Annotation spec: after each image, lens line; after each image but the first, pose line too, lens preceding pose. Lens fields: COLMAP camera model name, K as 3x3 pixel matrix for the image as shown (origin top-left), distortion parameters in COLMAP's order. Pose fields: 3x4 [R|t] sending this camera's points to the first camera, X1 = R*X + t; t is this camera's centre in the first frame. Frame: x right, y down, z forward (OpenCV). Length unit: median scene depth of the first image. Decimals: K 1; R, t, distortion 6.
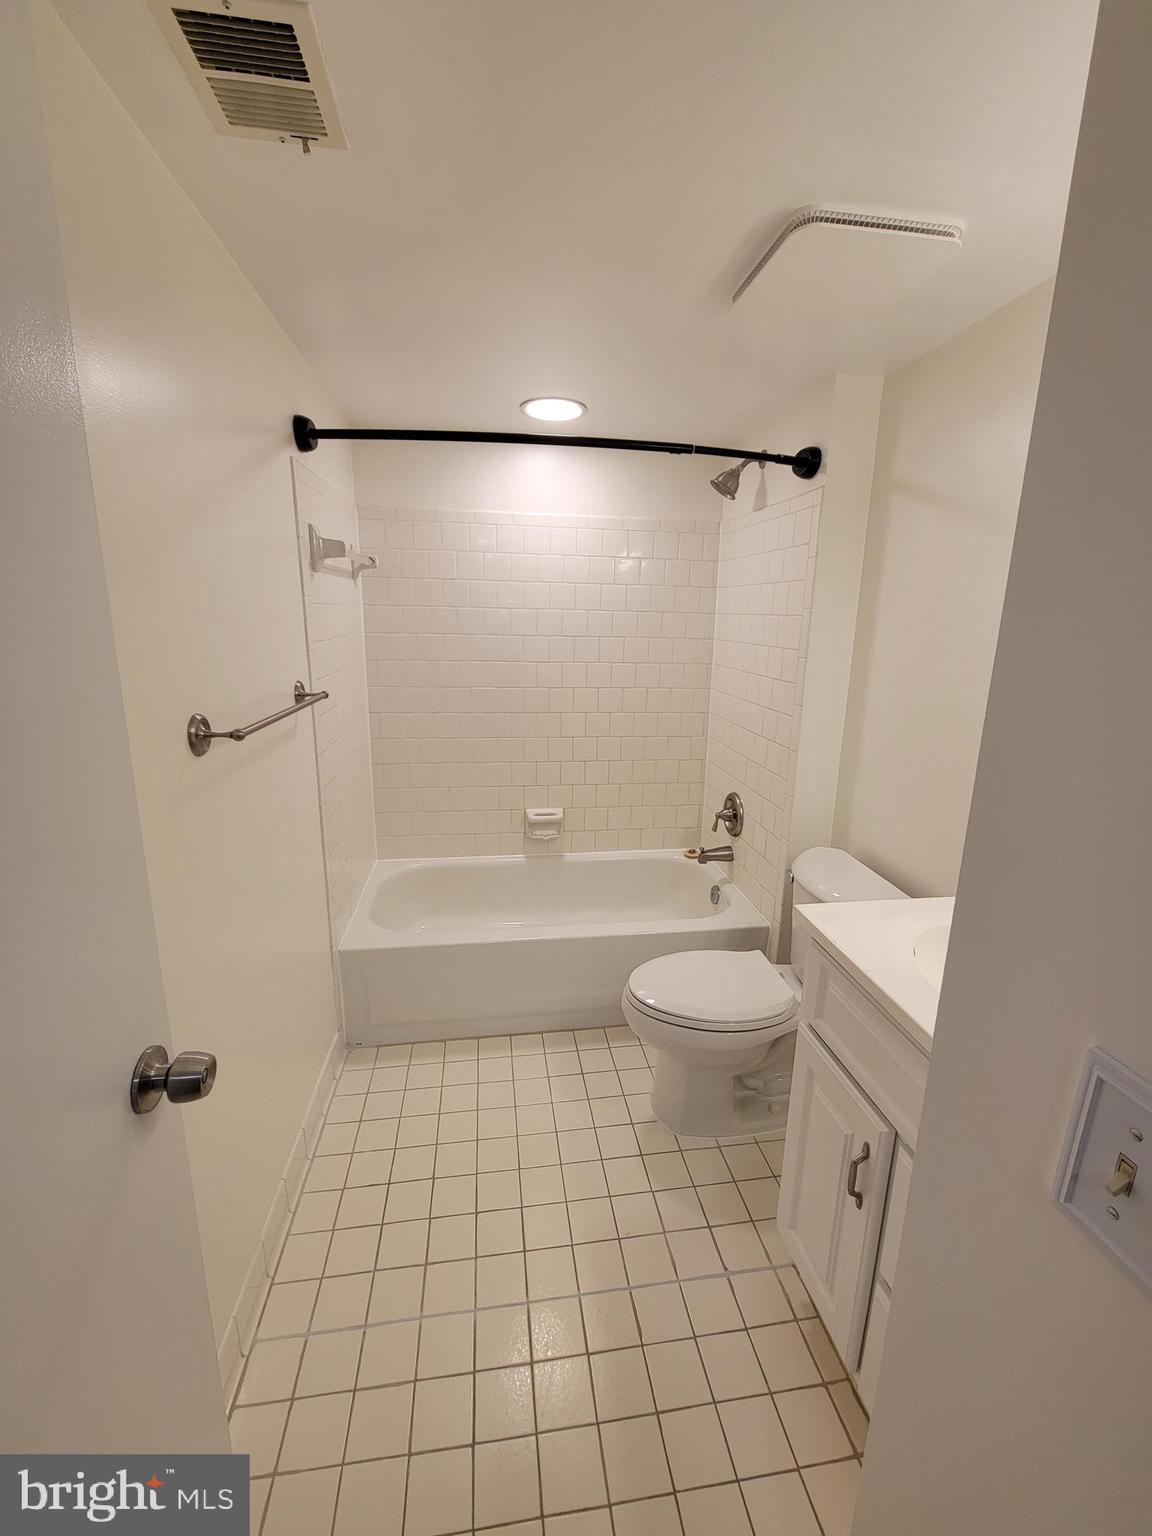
lens RADIAL K [[616.4, 0, 575.6], [0, 616.4, 754.8], [0, 0, 1]] dist [-0.000453, 0.000796]
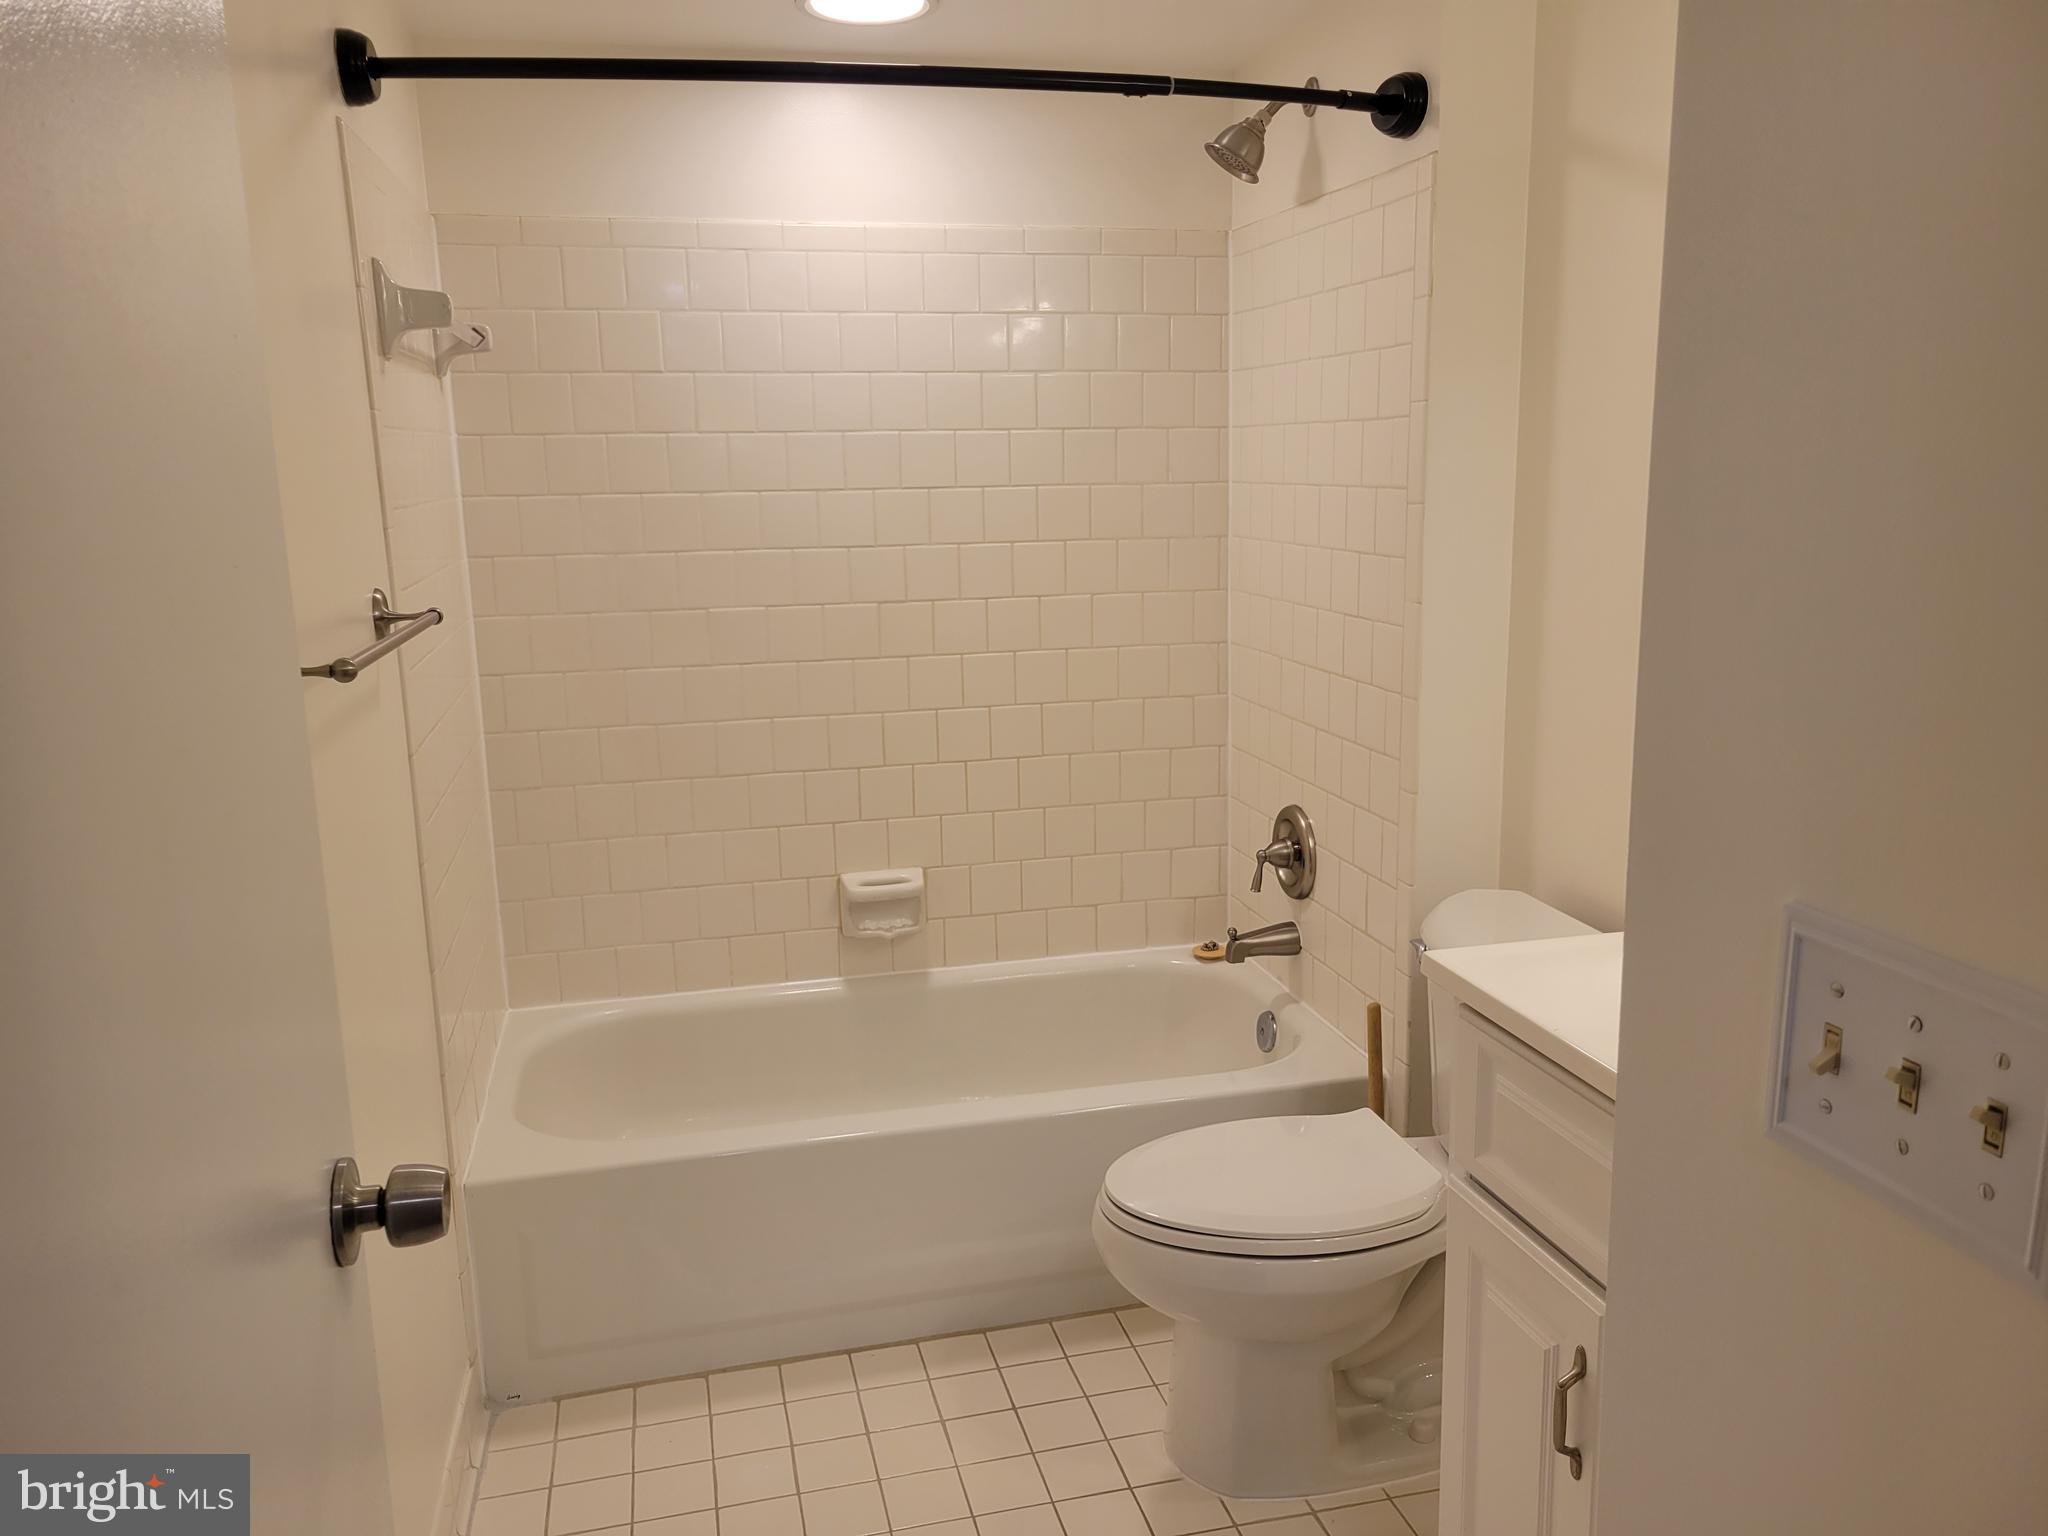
lens RADIAL K [[1535.7, 0, 1006.7], [0, 1535.7, 759.4], [0, 0, 1]] dist [0.042053, -0.013937]
pose [[0.995535, -0.055340, 0.076466, -0.057992], [0.057850, 0.997844, -0.031007, 0.065215], [-0.074586, 0.035292, 0.996590, -0.184697]]
